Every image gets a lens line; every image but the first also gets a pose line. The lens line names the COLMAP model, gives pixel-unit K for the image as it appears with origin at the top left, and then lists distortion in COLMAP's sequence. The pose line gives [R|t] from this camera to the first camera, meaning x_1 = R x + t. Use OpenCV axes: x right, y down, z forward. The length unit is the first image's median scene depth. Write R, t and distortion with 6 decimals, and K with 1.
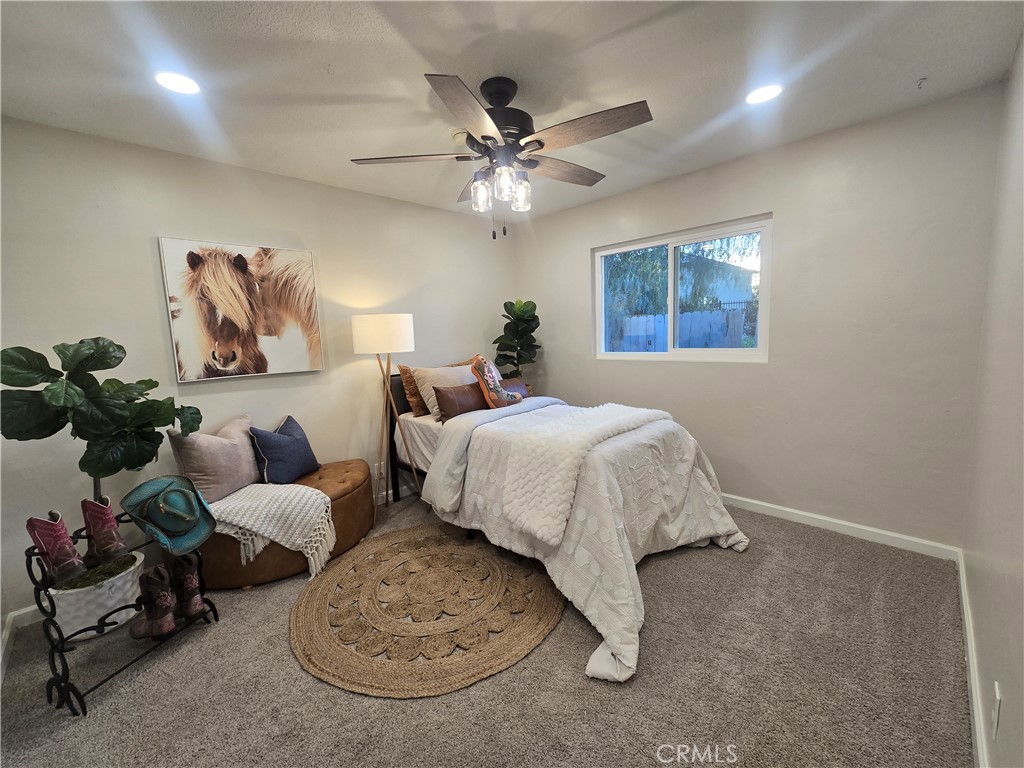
lens RADIAL K [[419.3, 0, 513.5], [0, 419.3, 385.0], [0, 0, 1]] dist [-0.005547, 0.002352]
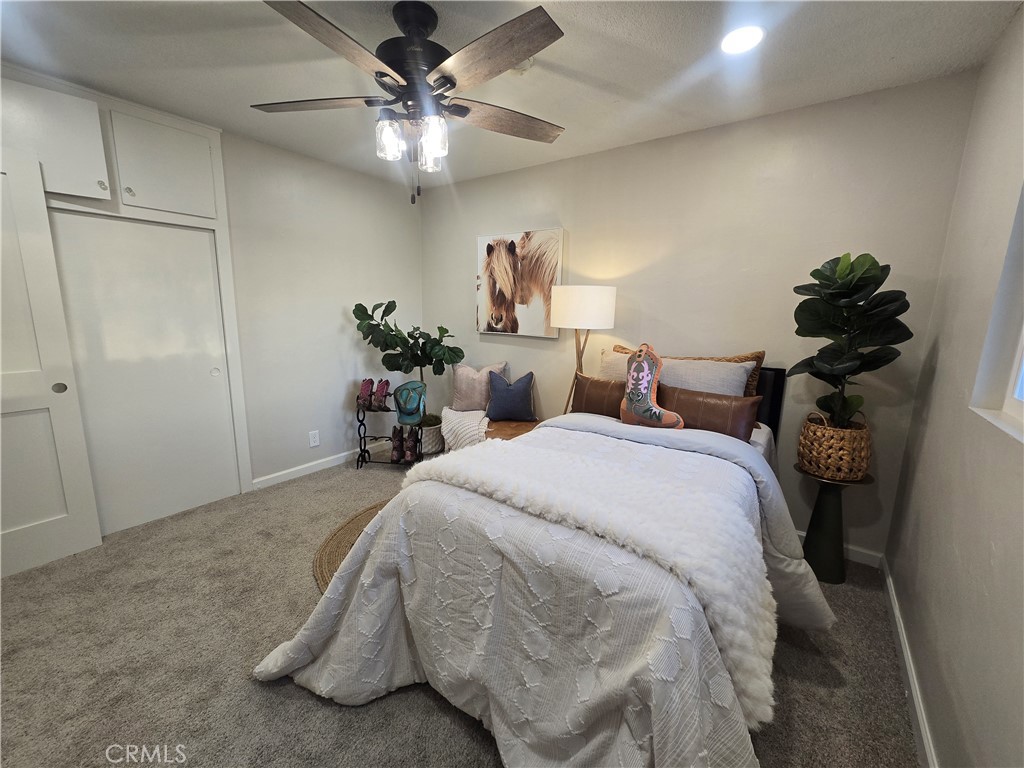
lens RADIAL K [[419.3, 0, 513.5], [0, 419.3, 382.5], [0, 0, 1]] dist [-0.005547, 0.002352]
pose [[0.150395, 0.215114, -0.964939, 0.692216], [-0.154230, 0.969195, 0.192024, -0.133059], [0.976522, 0.119943, 0.178939, 0.812798]]
